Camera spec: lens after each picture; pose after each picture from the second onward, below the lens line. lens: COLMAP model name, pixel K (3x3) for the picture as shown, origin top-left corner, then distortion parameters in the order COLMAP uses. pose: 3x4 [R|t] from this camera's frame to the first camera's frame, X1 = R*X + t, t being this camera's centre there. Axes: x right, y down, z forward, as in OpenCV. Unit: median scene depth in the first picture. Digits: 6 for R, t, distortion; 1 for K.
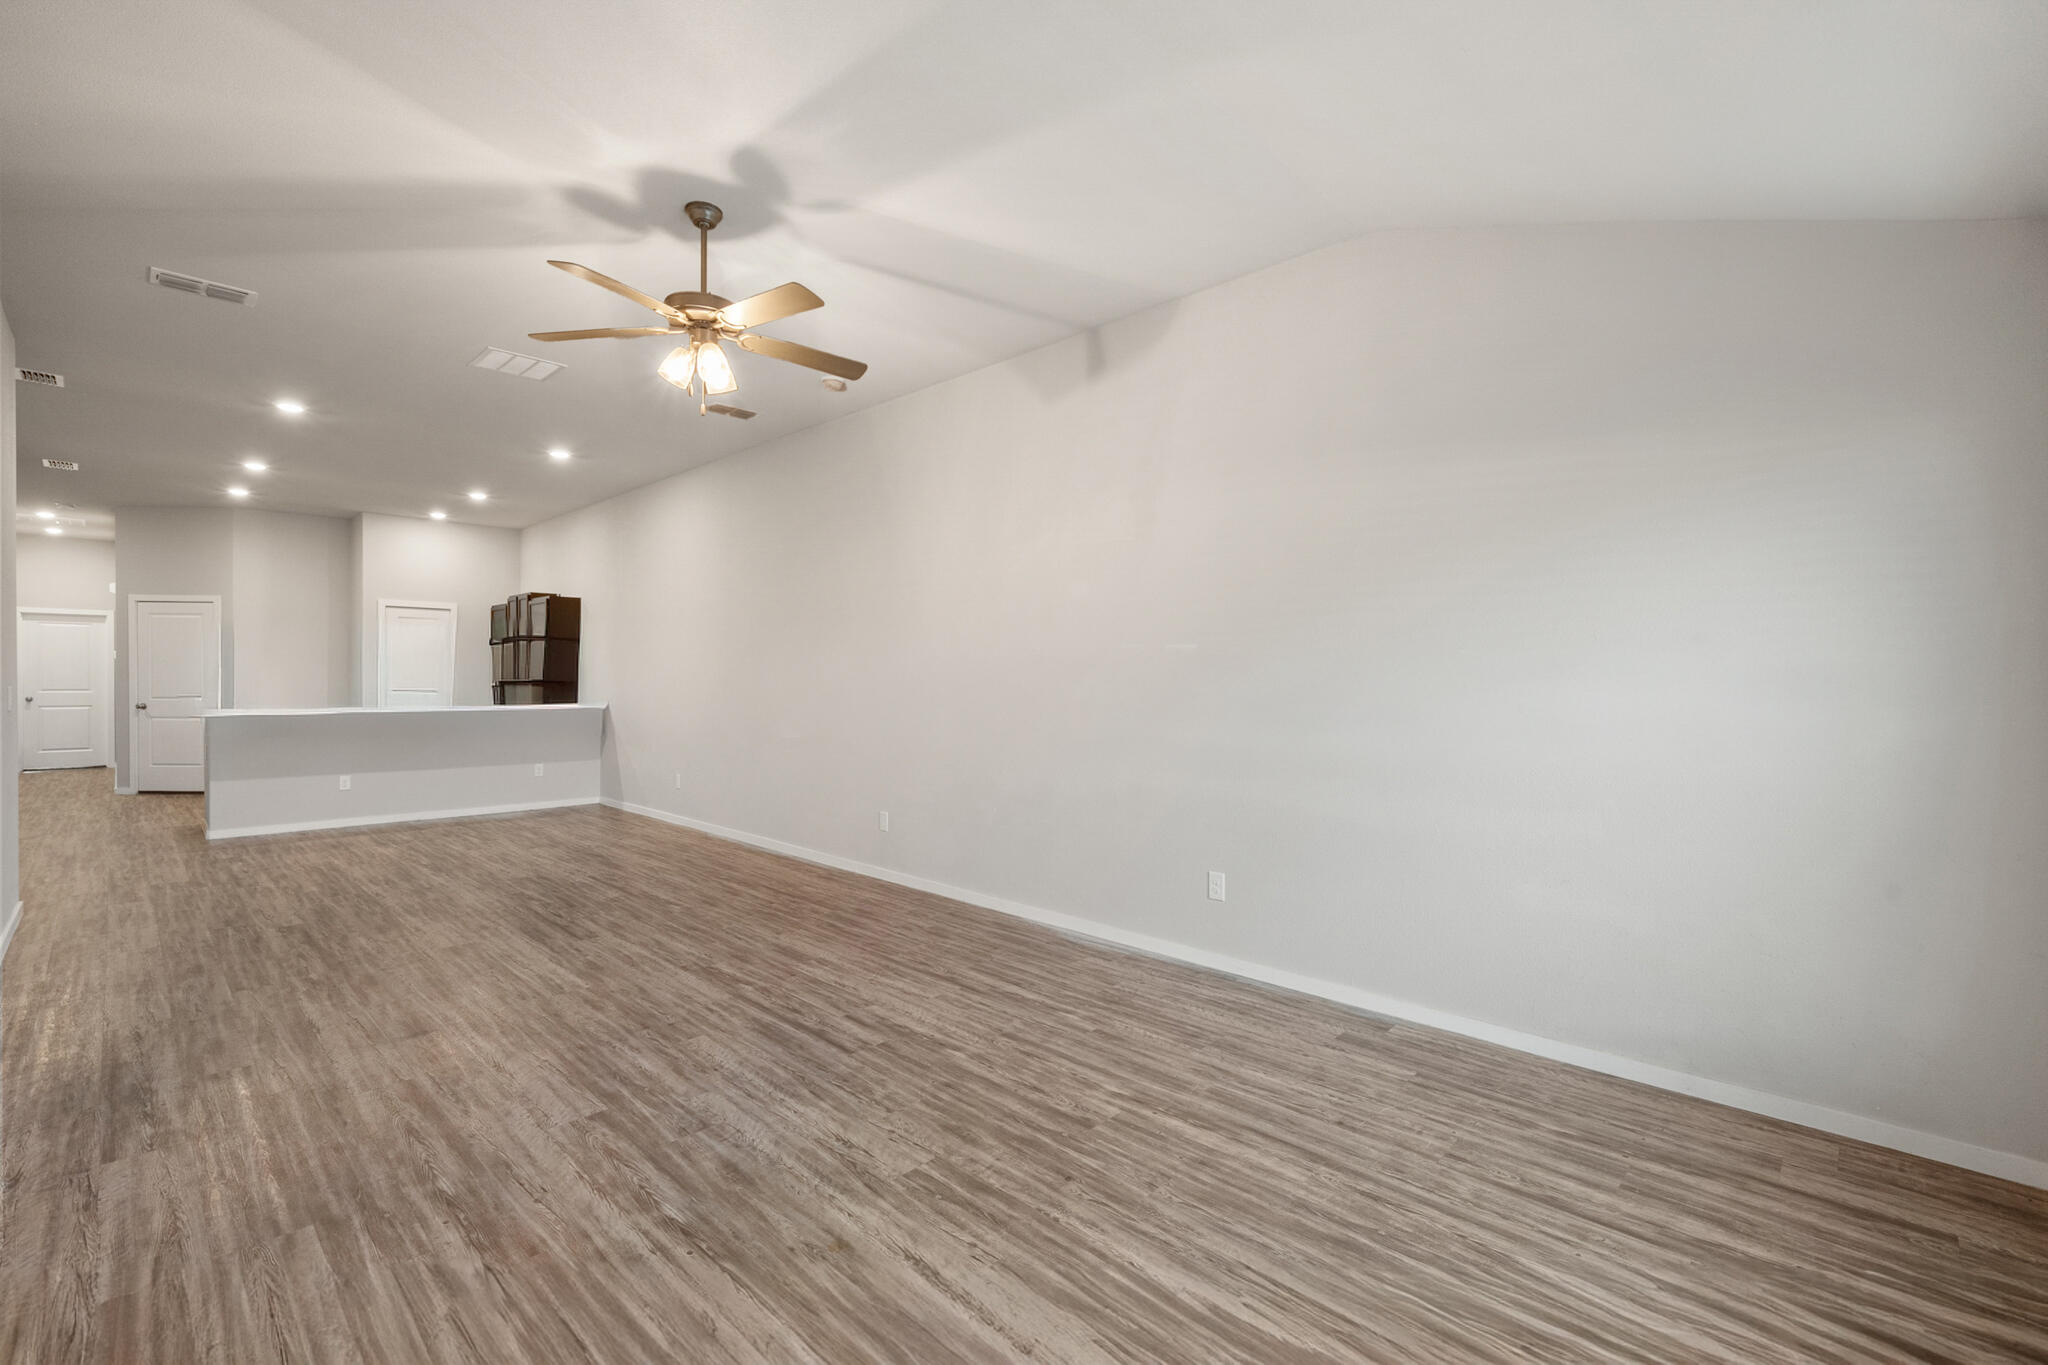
lens RADIAL K [[874.0, 0, 1010.2], [0, 874.0, 692.1], [0, 0, 1]] dist [-0.001727, -0.000599]
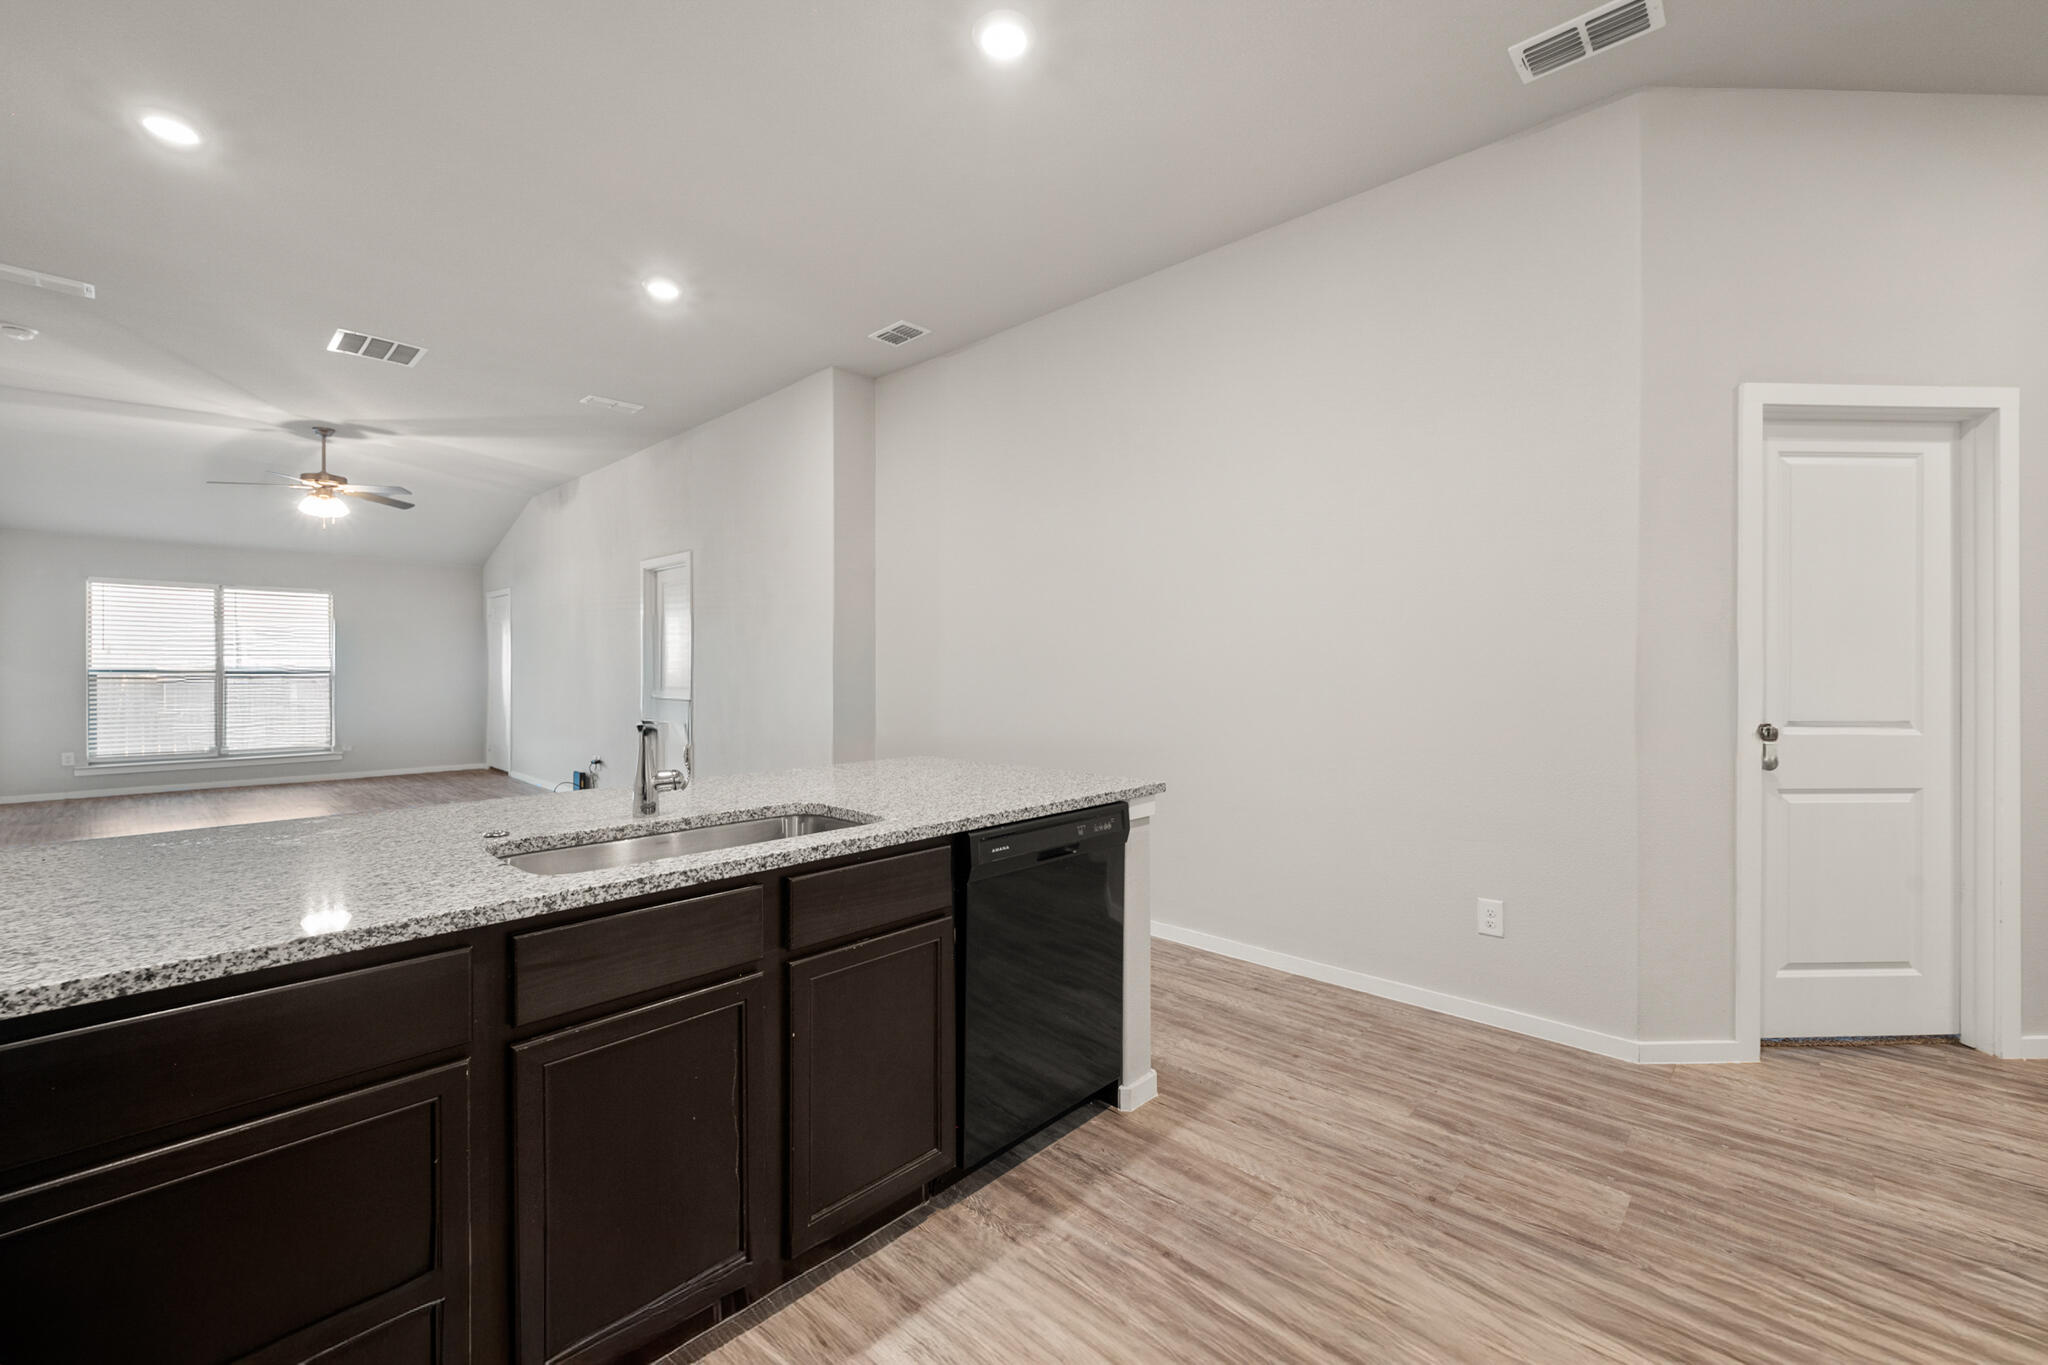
lens RADIAL K [[841.4, 0, 1027.8], [0, 841.4, 668.7], [0, 0, 1]] dist [-0.002652, -0.000224]
pose [[-0.999806, -0.005102, -0.019012, -1.848342], [-0.005485, 0.999782, 0.020135, -0.040835], [0.018905, 0.020235, -0.999617, 2.830900]]
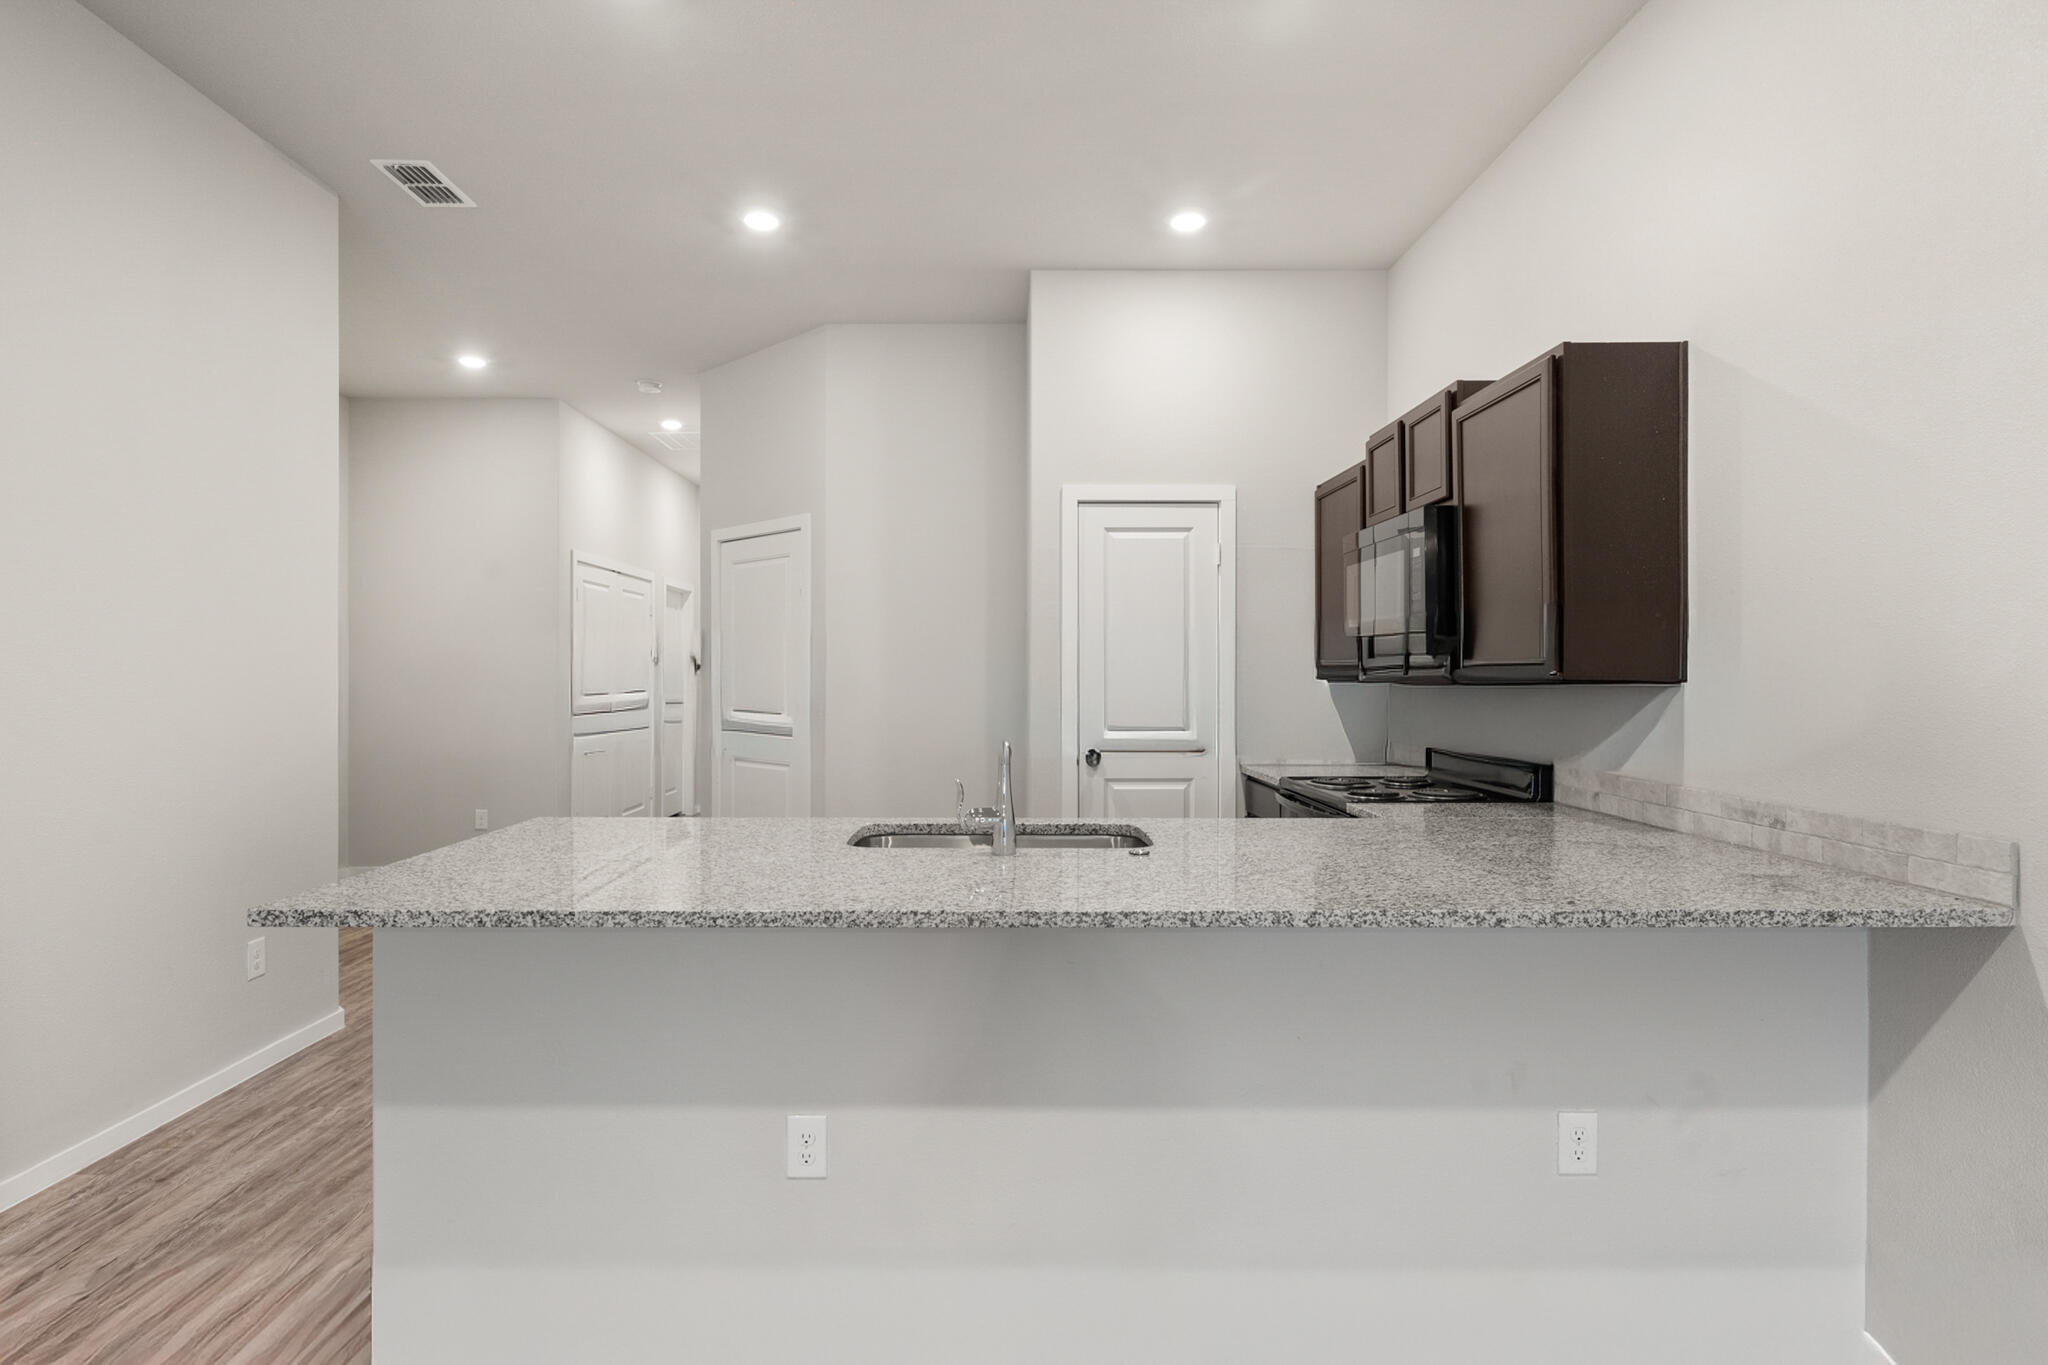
lens RADIAL K [[1038.3, 0, 1016.1], [0, 1038.3, 677.0], [0, 0, 1]] dist [-0.004664, -0.000147]
pose [[0.714560, -0.003376, -0.699566, -1.136467], [-0.009196, 0.999857, -0.014219, -0.034348], [0.699514, 0.016593, 0.714426, 1.801978]]
